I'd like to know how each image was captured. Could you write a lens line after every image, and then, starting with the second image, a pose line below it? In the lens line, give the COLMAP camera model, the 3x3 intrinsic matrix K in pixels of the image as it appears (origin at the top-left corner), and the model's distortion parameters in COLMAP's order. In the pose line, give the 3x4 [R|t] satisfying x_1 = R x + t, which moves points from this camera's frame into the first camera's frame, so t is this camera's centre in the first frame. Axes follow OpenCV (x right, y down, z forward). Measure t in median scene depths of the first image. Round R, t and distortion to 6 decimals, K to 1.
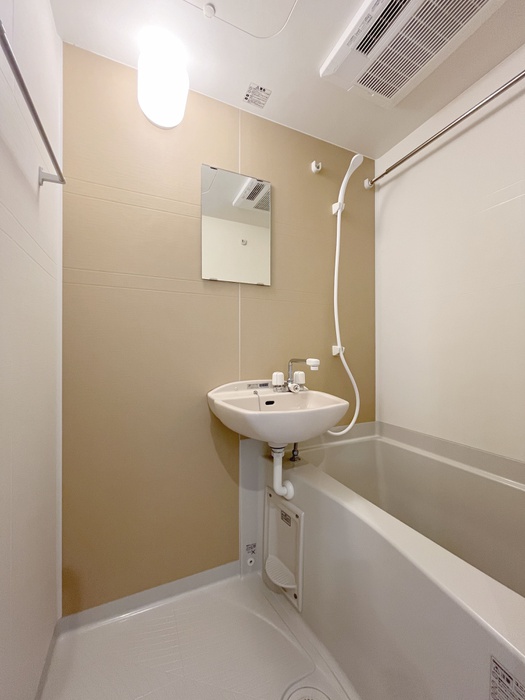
lens RADIAL K [[282.3, 0, 262.4], [0, 282.3, 350.4], [0, 0, 1]] dist [-0.001894, -0.000131]
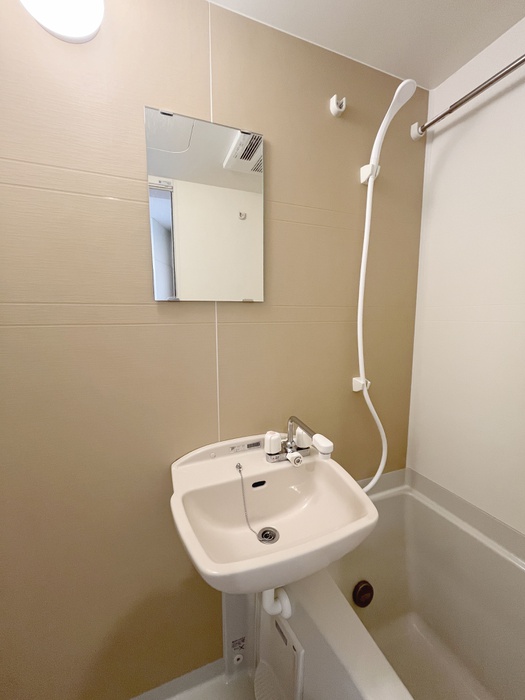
lens RADIAL K [[282.3, 0, 263.7], [0, 282.3, 350.0], [0, 0, 1]] dist [-0.001894, -0.000131]
pose [[0.998668, 0.004398, -0.051400, 0.057510], [0.002148, 0.991951, 0.126607, -0.179391], [0.051543, -0.126549, 0.990620, 0.283779]]
